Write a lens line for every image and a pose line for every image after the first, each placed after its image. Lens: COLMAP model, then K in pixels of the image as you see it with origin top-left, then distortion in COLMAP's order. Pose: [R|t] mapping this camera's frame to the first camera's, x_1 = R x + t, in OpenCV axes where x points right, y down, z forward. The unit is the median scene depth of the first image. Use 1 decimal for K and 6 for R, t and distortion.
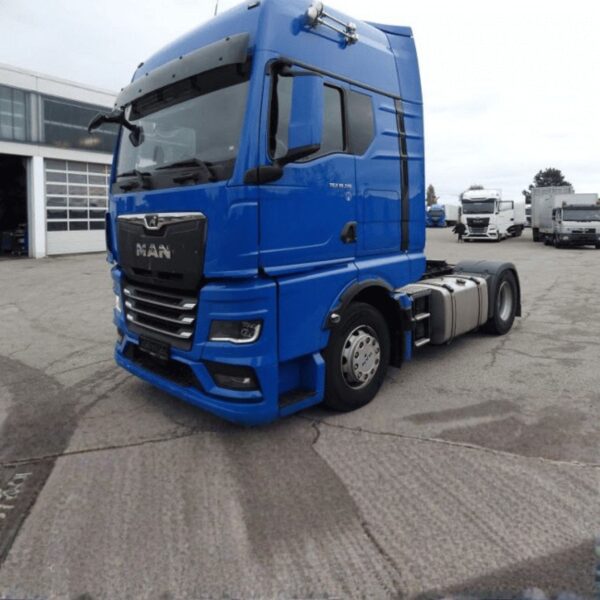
lens RADIAL K [[477.9, 0, 299.8], [0, 477.9, 247.7], [0, 0, 1]] dist [-0.003701, -0.001437]
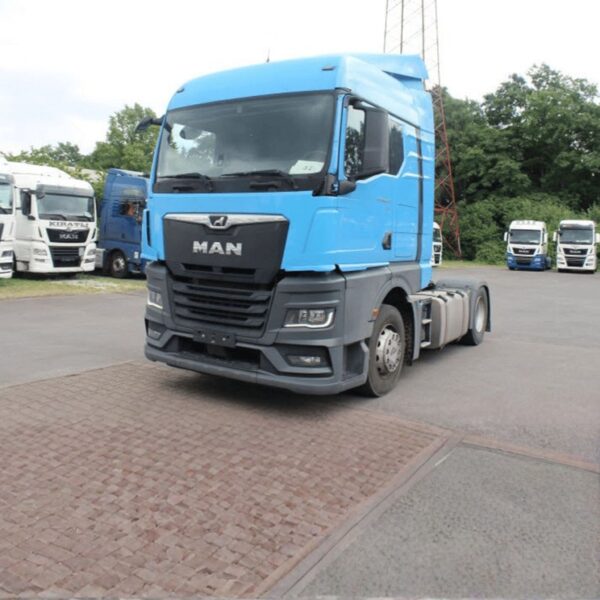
lens RADIAL K [[635.3, 0, 300.8], [0, 635.3, 299.7], [0, 0, 1]] dist [-0.301639, 0.000979]
pose [[0.976805, 0.032160, 0.211702, -0.417310], [-0.041863, 0.998261, 0.041511, 0.055691], [-0.209999, -0.049410, 0.976452, -0.444541]]
